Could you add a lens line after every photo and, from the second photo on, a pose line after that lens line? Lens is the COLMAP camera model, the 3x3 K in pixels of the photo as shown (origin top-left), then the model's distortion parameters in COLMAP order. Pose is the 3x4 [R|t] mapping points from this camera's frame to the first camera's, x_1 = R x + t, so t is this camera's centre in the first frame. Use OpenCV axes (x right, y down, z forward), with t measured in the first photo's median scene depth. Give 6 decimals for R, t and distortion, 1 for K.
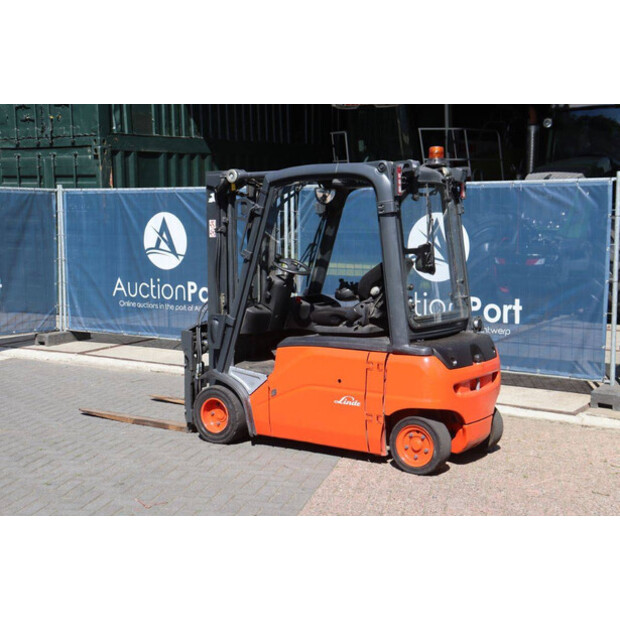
lens RADIAL K [[947.6, 0, 321.8], [0, 947.6, 299.2], [0, 0, 1]] dist [0.116635, 0.086174]
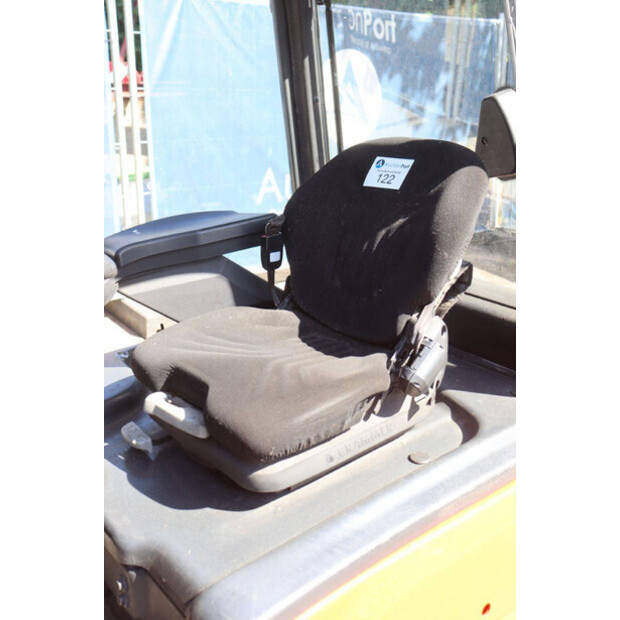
lens RADIAL K [[675.2, 0, 310.0], [0, 675.2, 310.0], [0, 0, 1]] dist [-0.013985, 0.002782]
pose [[0.294985, -0.322379, 0.899475, -0.136883], [0.077275, 0.946329, 0.313830, -0.059343], [-0.952372, -0.023068, 0.304065, 0.903140]]
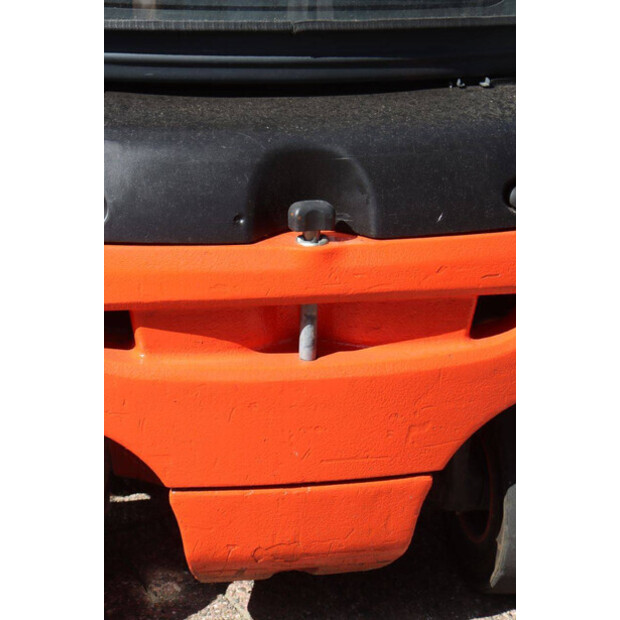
lens RADIAL K [[1573.1, 0, 310.0], [0, 1573.1, 310.0], [0, 0, 1]] dist [-0.065830, -0.331701]
pose [[0.708377, 0.269621, -0.652309, 0.365124], [-0.084750, 0.949971, 0.300620, -0.022330], [0.700728, -0.157669, 0.695788, 0.684958]]
